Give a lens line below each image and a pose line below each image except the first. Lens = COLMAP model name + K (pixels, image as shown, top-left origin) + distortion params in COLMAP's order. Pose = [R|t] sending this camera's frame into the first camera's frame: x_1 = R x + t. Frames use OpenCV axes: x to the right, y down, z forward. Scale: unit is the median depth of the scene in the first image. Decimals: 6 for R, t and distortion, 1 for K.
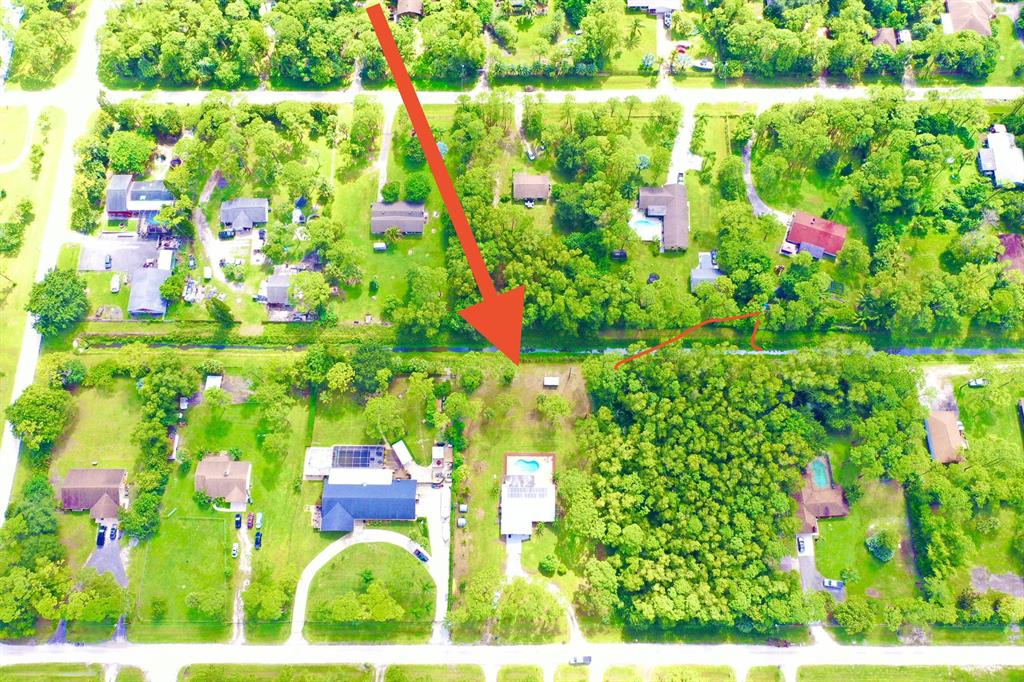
lens RADIAL K [[793.6, 0, 512.0], [0, 793.6, 341.0], [0, 0, 1]] dist [-0.007221, -0.003570]
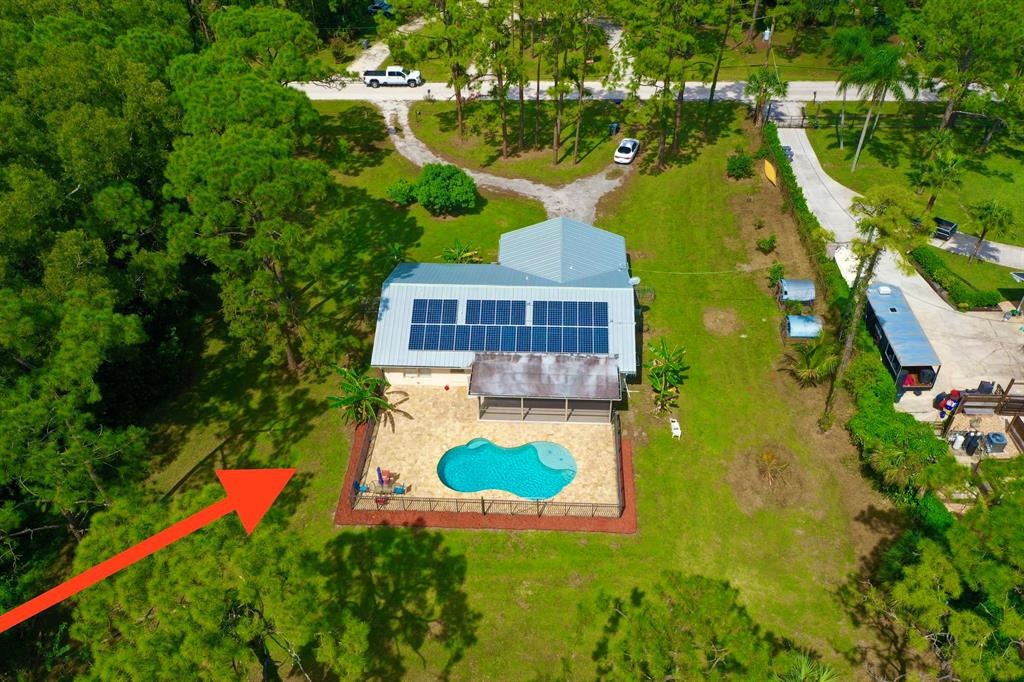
lens RADIAL K [[816.1, 0, 512.0], [0, 816.1, 341.0], [0, 0, 1]] dist [0.003103, -0.001309]
pose [[-0.998556, 0.000364, 0.053726, 0.007685], [0.050127, -0.353568, 0.934065, -0.006160], [0.019336, 0.935409, 0.353039, 0.933457]]
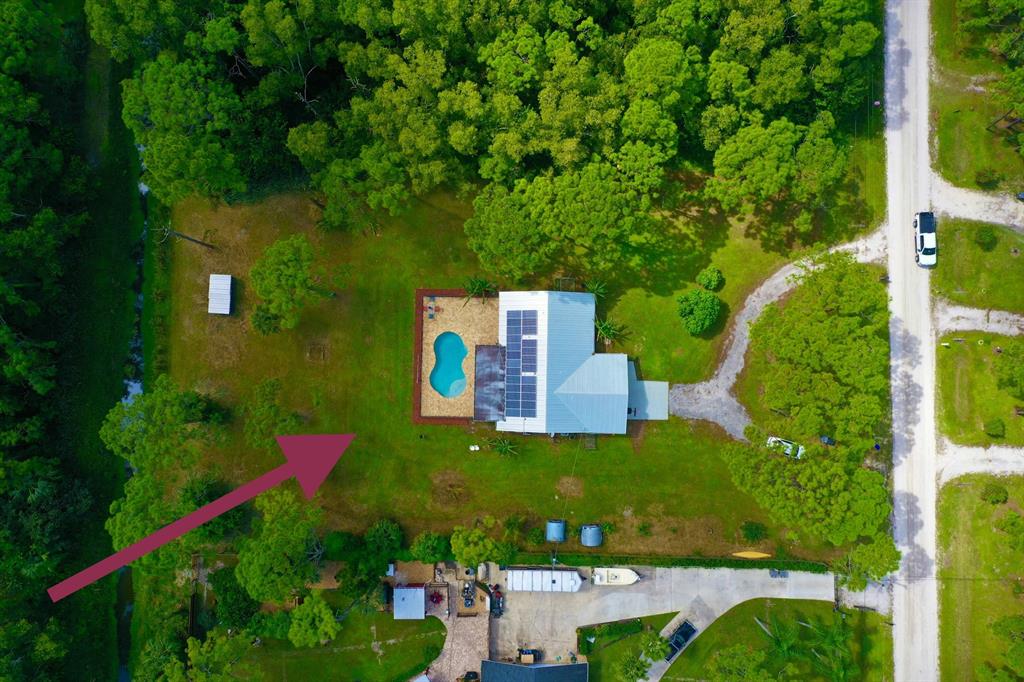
lens RADIAL K [[793.6, 0, 512.0], [0, 793.6, 341.0], [0, 0, 1]] dist [-0.007221, -0.003570]
pose [[0.008907, -0.998456, 0.054836, 0.009675], [0.957150, 0.024386, 0.288565, 0.078713], [-0.289457, 0.049916, 0.955889, 0.644139]]
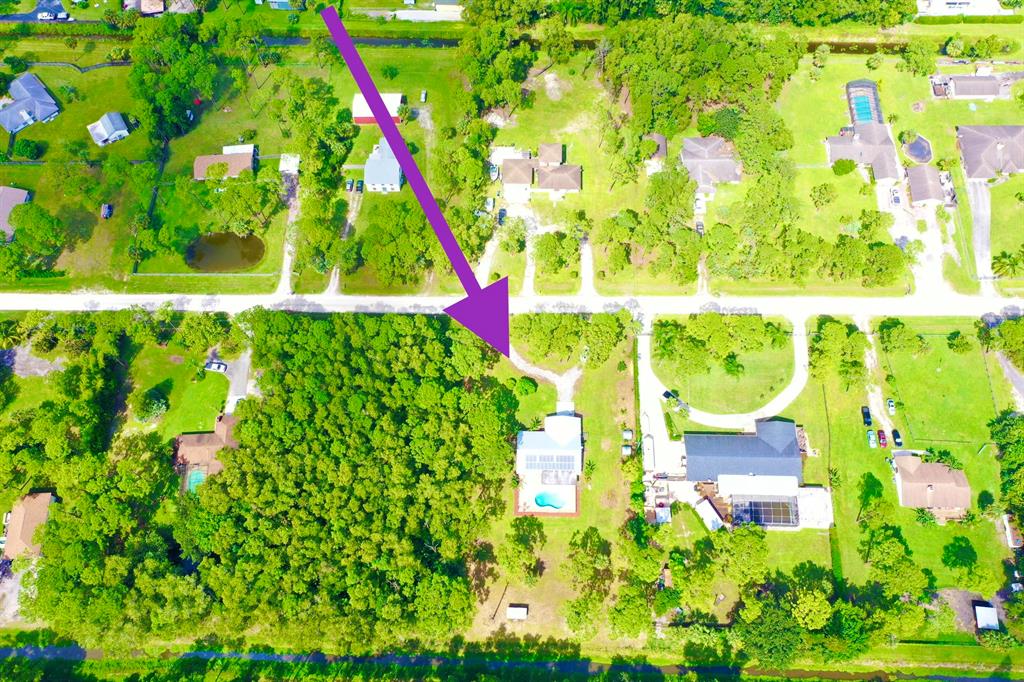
lens RADIAL K [[793.6, 0, 512.0], [0, 793.6, 341.0], [0, 0, 1]] dist [-0.007221, -0.003570]
pose [[-0.999015, 0.003305, 0.044257, 0.022196], [0.027397, -0.738606, 0.673580, -0.273153], [0.034915, 0.674129, 0.737788, 0.306499]]
